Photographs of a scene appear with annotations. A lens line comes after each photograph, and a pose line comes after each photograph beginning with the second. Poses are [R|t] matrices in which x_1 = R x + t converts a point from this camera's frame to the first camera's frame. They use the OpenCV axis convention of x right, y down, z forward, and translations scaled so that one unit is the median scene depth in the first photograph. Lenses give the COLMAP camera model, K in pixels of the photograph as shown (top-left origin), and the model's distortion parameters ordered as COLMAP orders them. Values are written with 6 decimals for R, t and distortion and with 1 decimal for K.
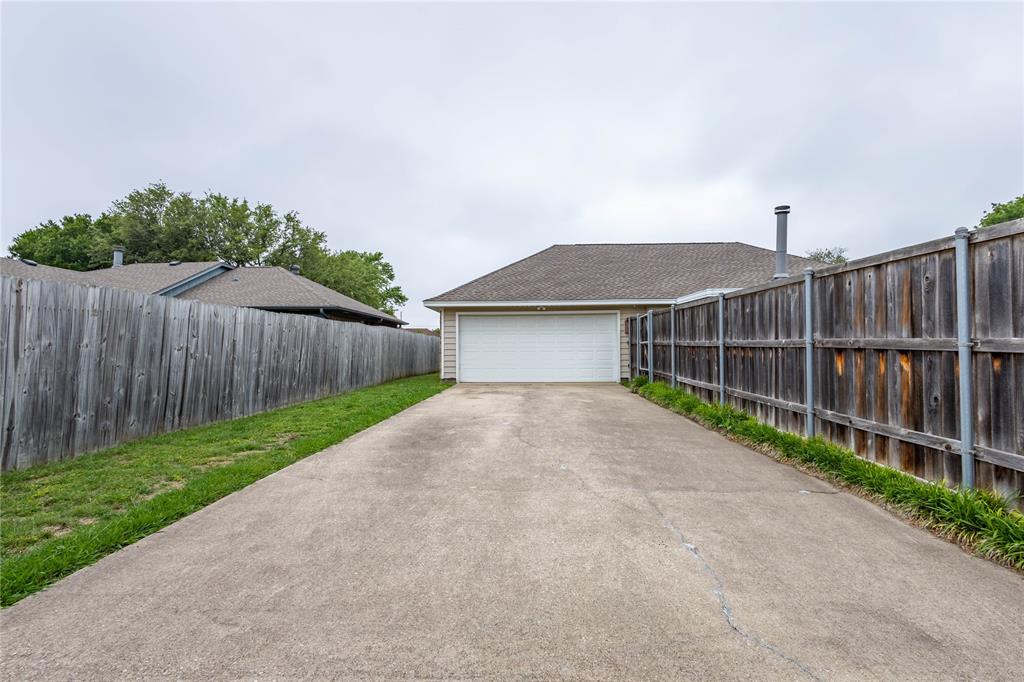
lens RADIAL K [[475.5, 0, 514.6], [0, 475.5, 351.2], [0, 0, 1]] dist [0.011364, -0.002265]
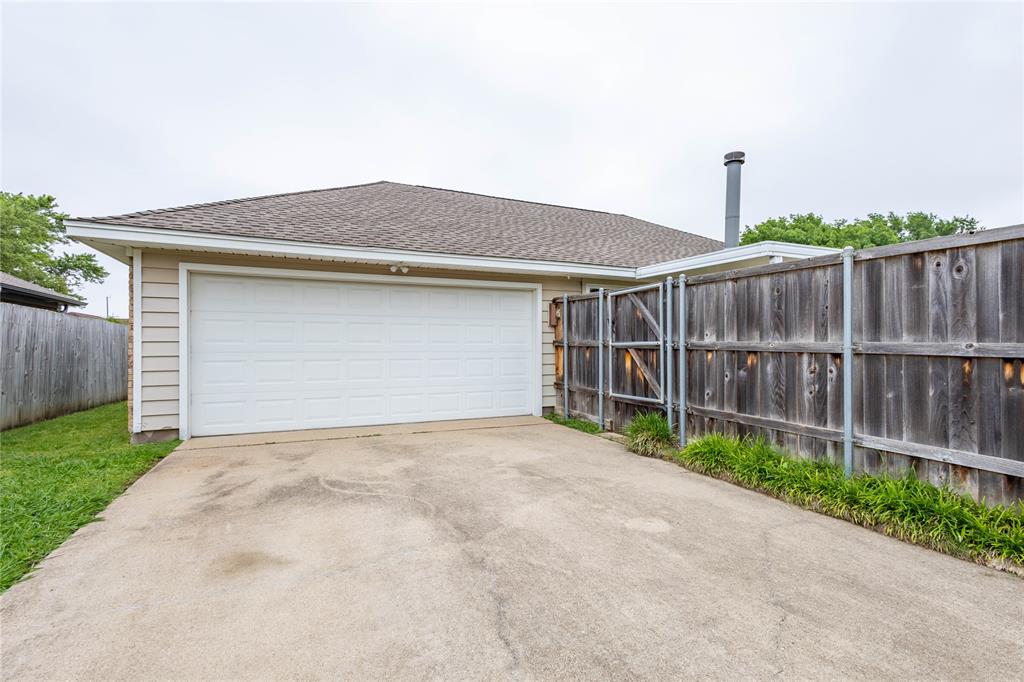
lens RADIAL K [[475.5, 0, 512.6], [0, 475.5, 349.7], [0, 0, 1]] dist [0.011364, -0.002265]
pose [[0.895230, 0.002157, 0.445600, -0.051766], [-0.002029, 0.999998, -0.000764, -0.009797], [-0.445600, -0.000220, 0.895232, 0.517186]]
